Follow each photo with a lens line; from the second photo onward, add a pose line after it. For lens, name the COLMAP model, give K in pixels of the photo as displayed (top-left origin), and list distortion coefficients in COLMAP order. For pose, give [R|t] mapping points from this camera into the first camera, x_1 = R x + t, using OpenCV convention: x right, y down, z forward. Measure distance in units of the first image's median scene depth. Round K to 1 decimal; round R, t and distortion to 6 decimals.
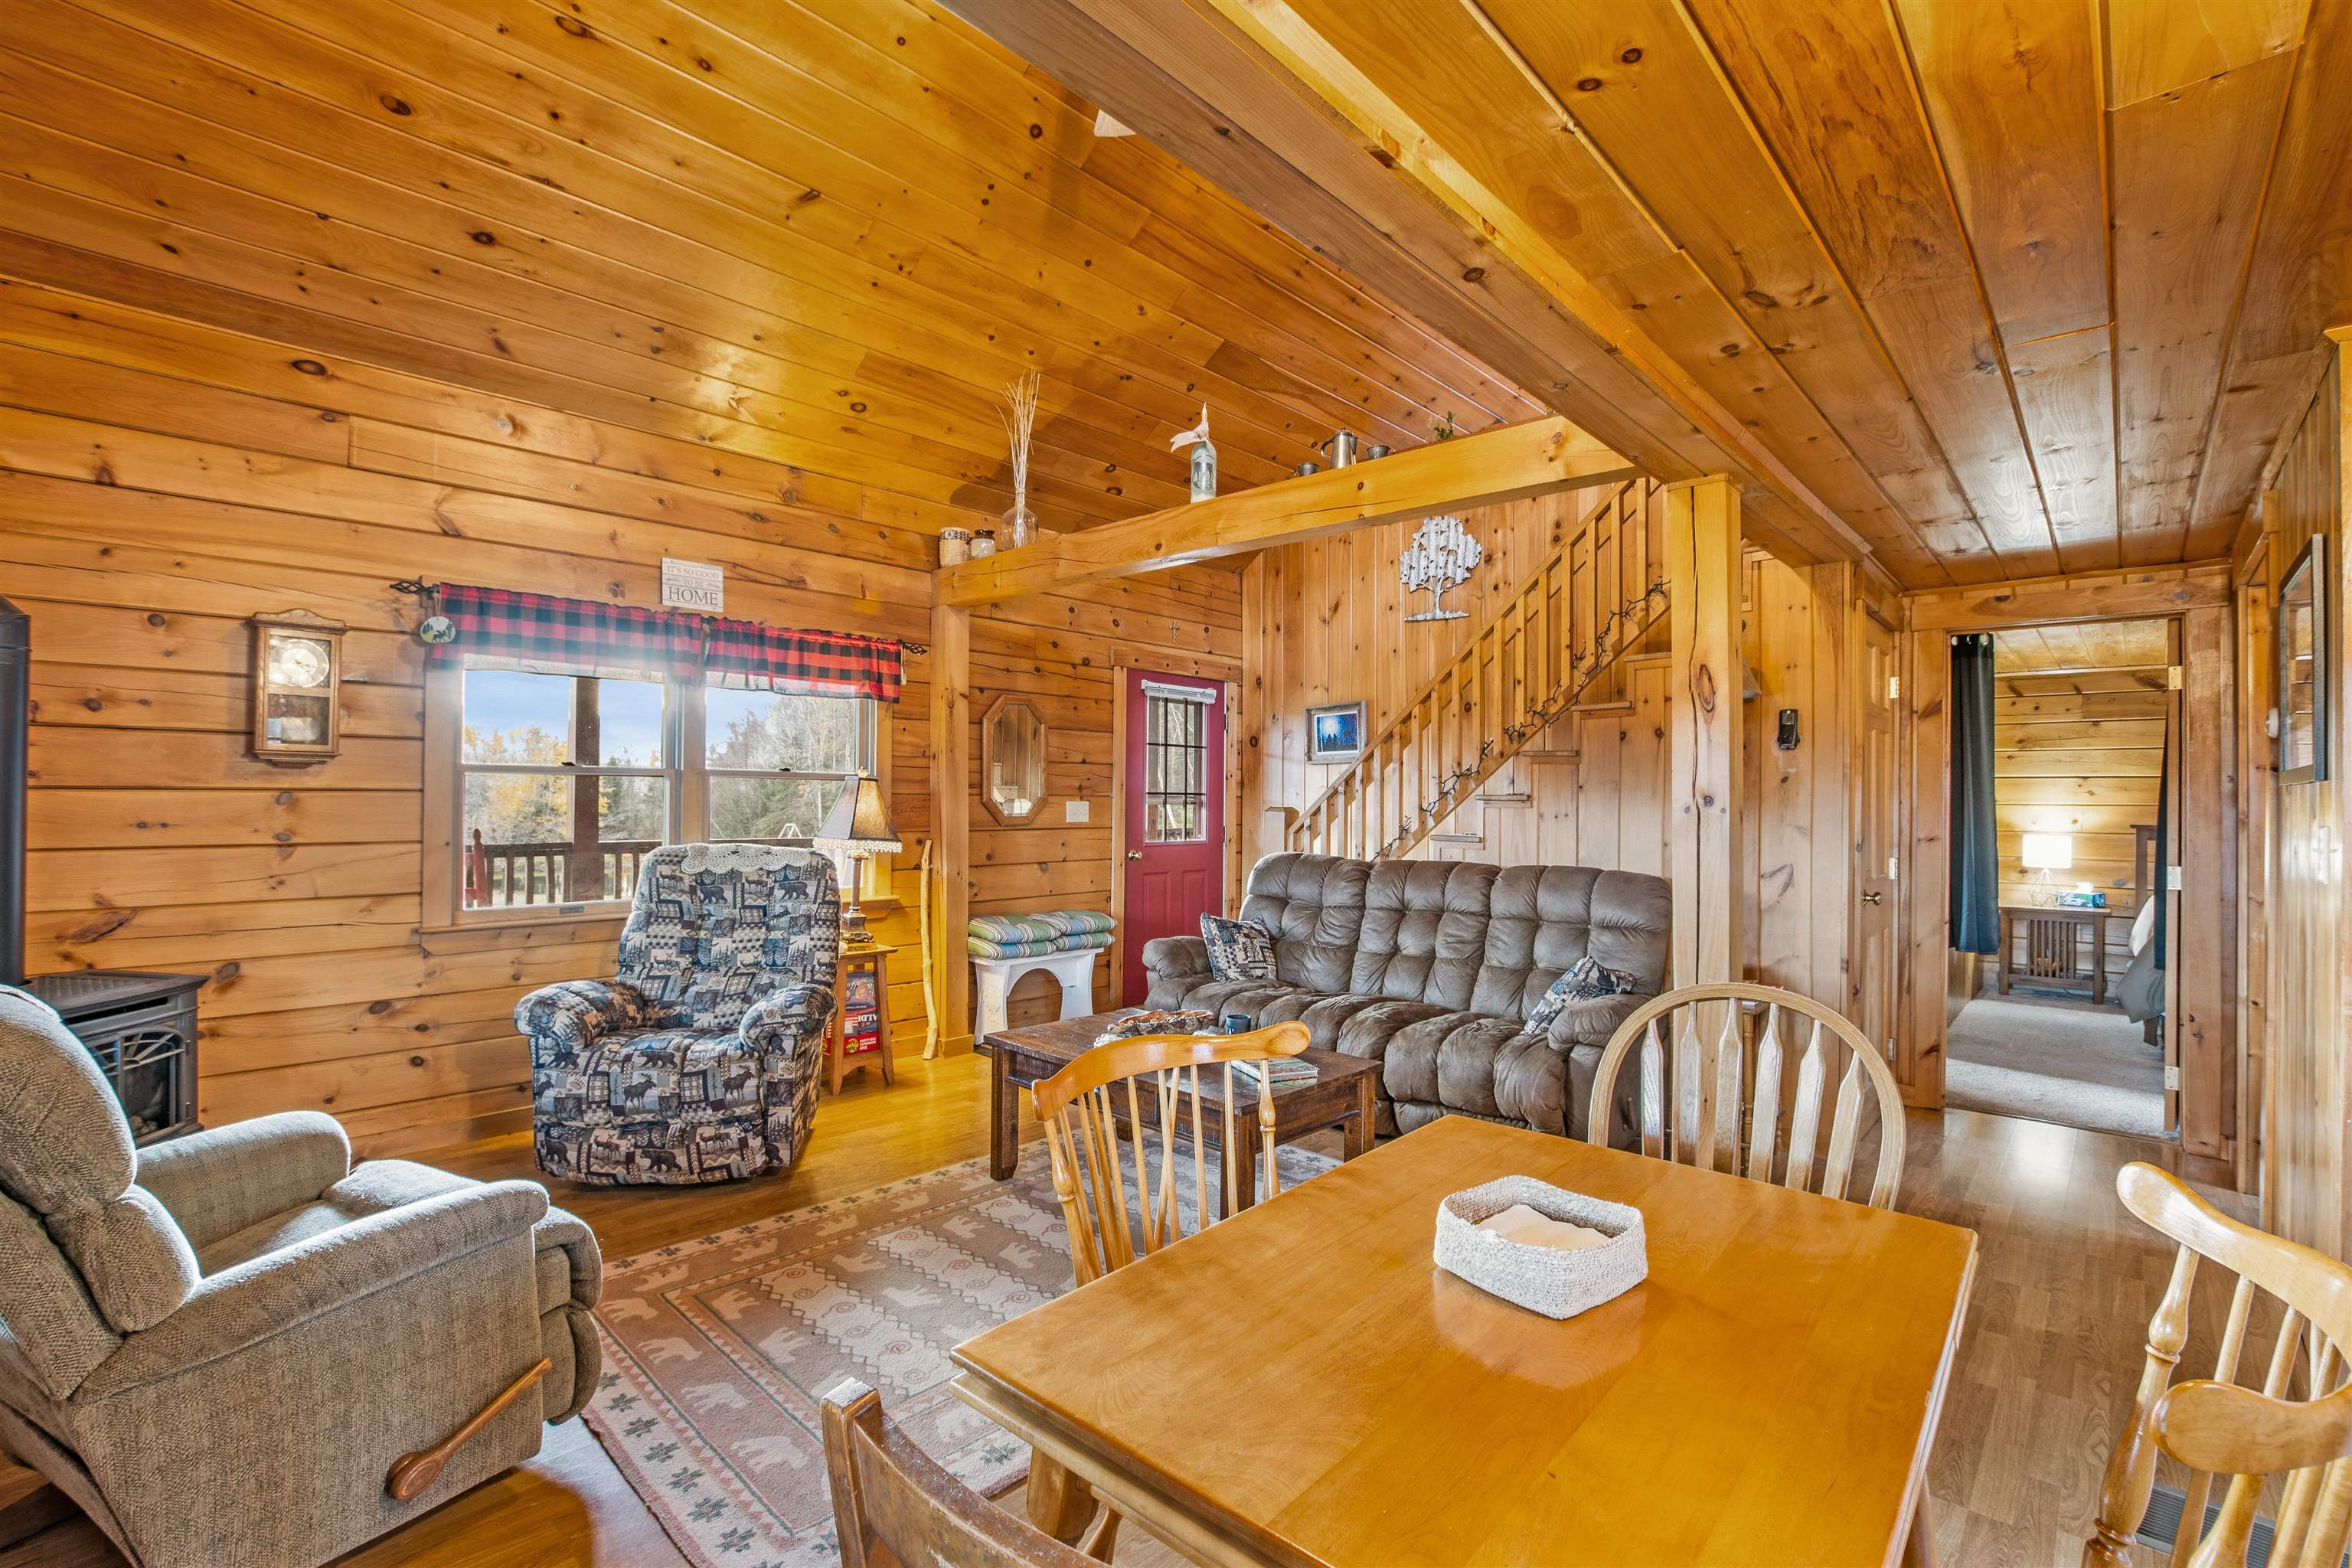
lens RADIAL K [[1050.0, 0, 1180.3], [0, 1050.0, 788.1], [0, 0, 1]] dist [-0.022641, 0.000484]
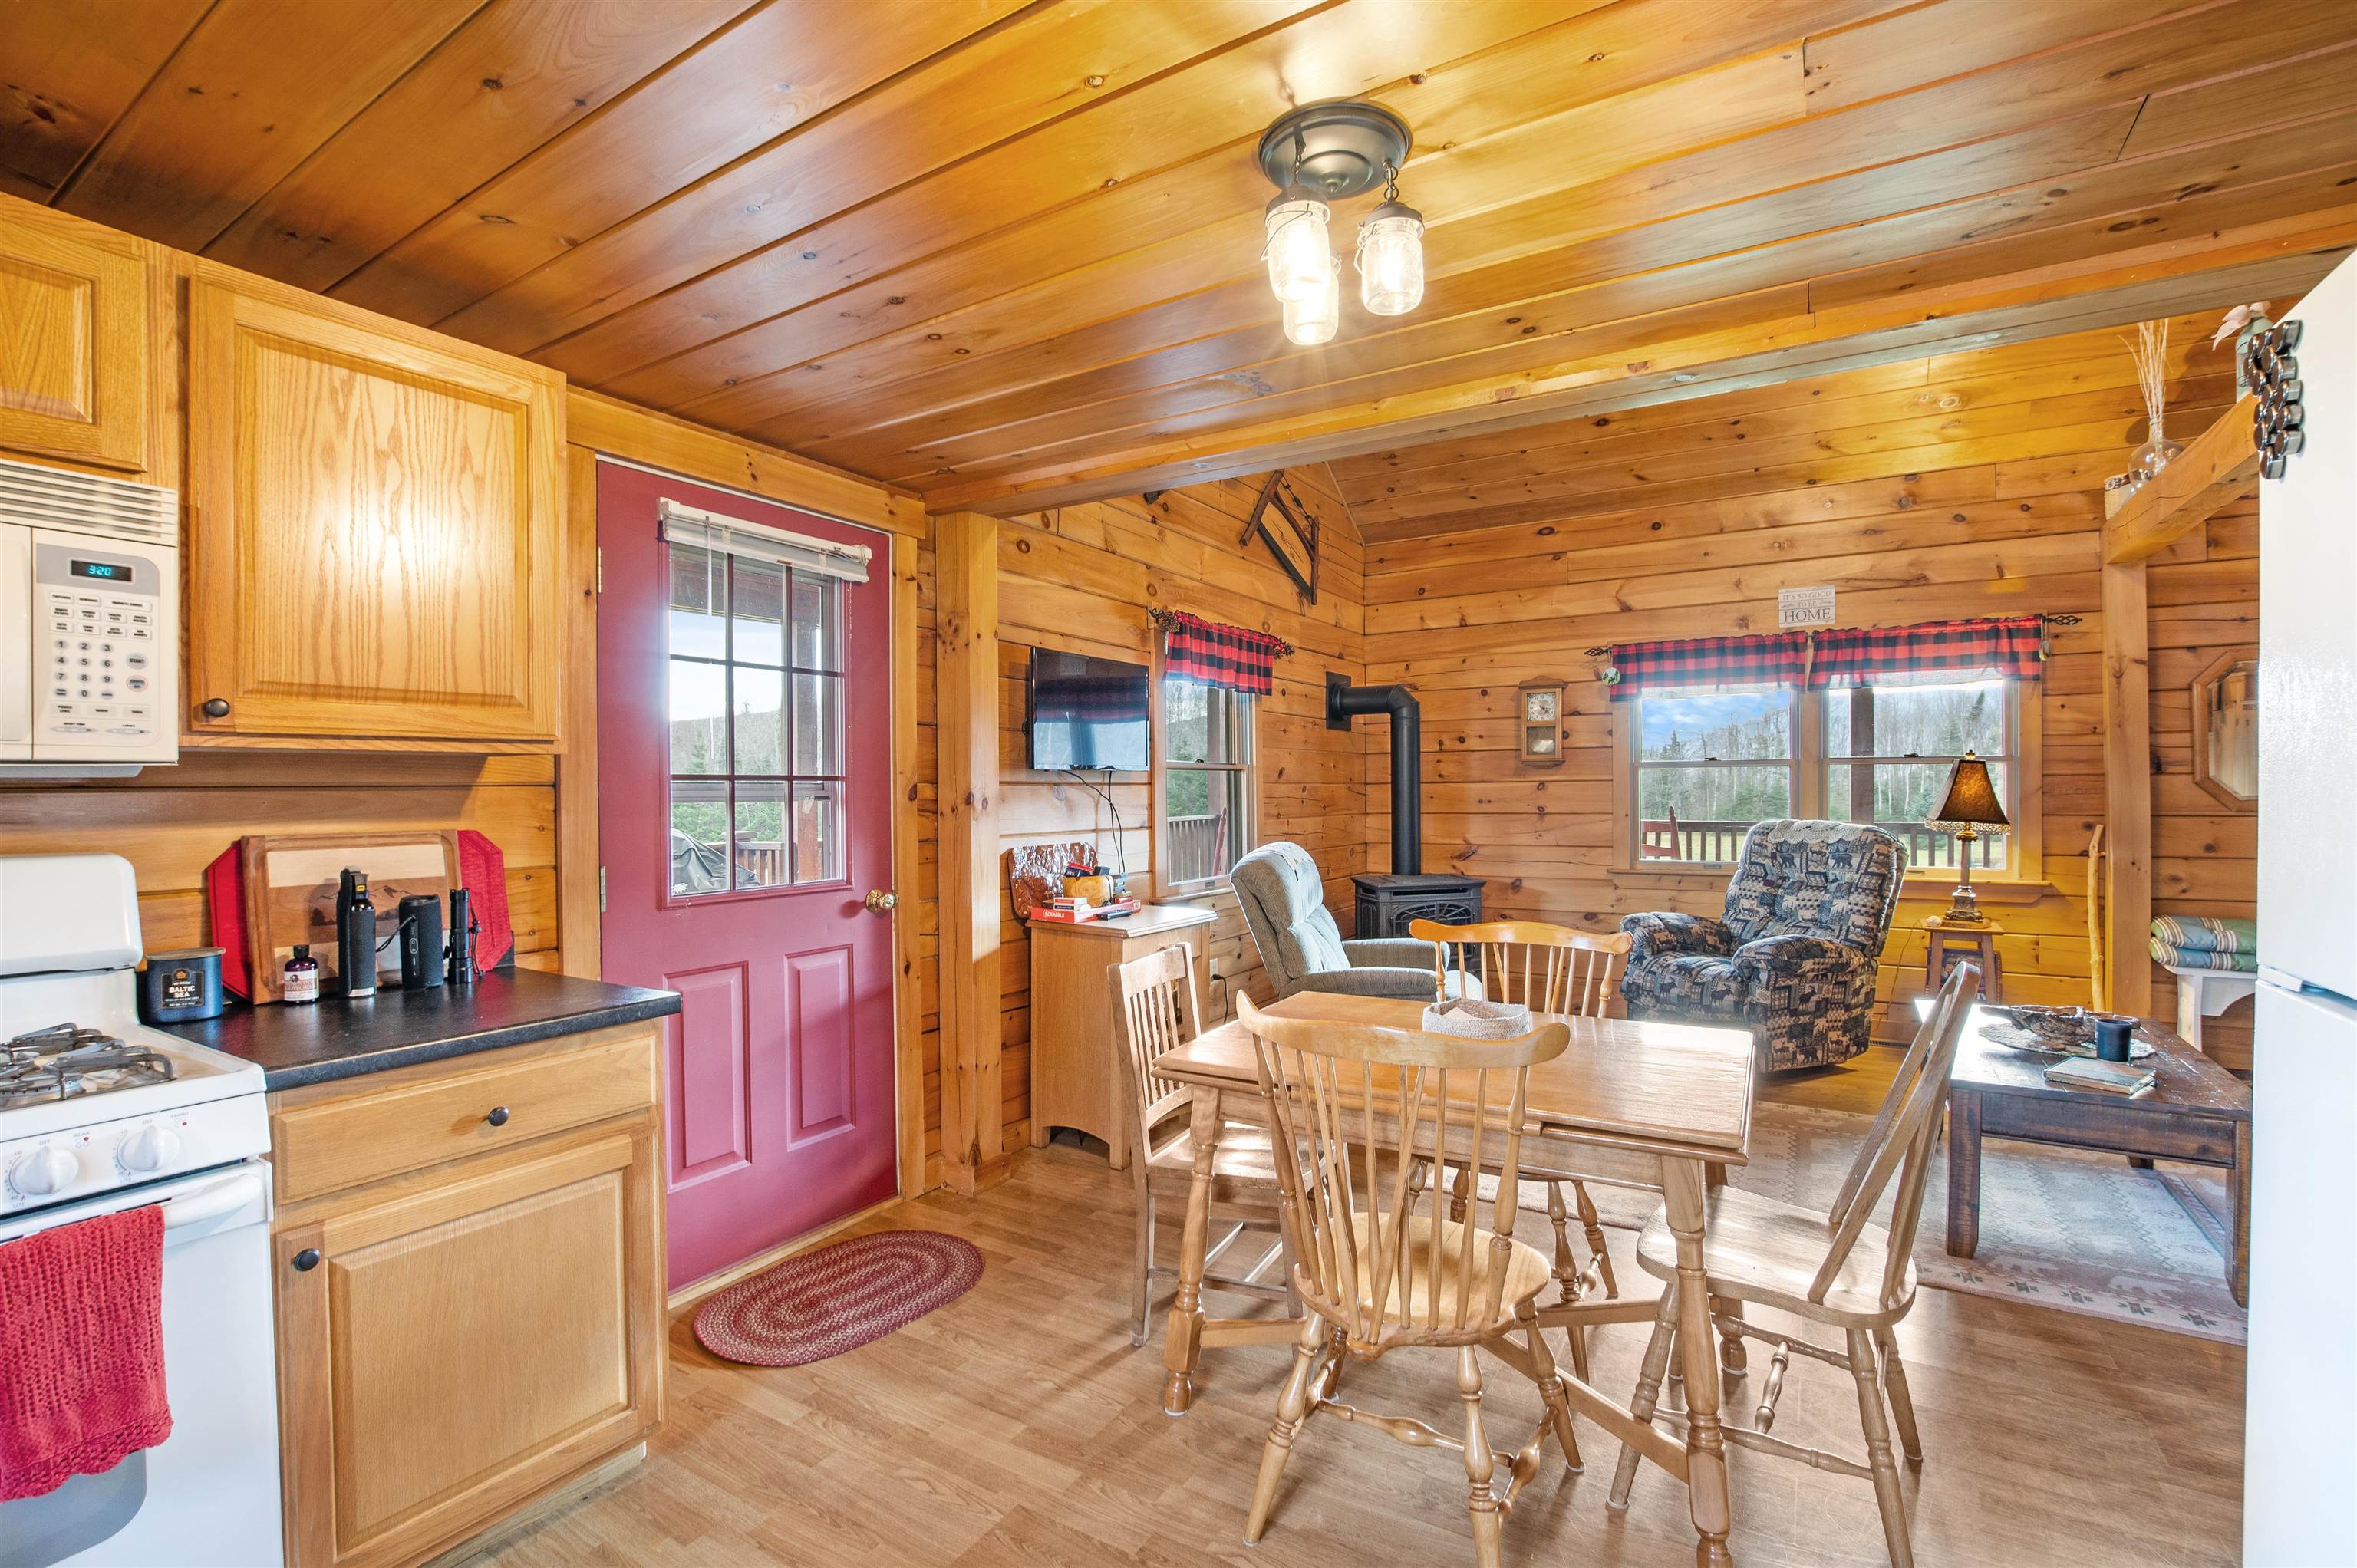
lens RADIAL K [[1052.1, 0, 1182.8], [0, 1052.1, 788.1], [0, 0, 1]] dist [-0.022641, 0.000484]
pose [[0.207334, -0.008907, -0.978230, 0.614699], [0.021213, 0.999764, -0.004607, 0.006601], [0.978040, -0.019796, 0.207474, 0.044950]]
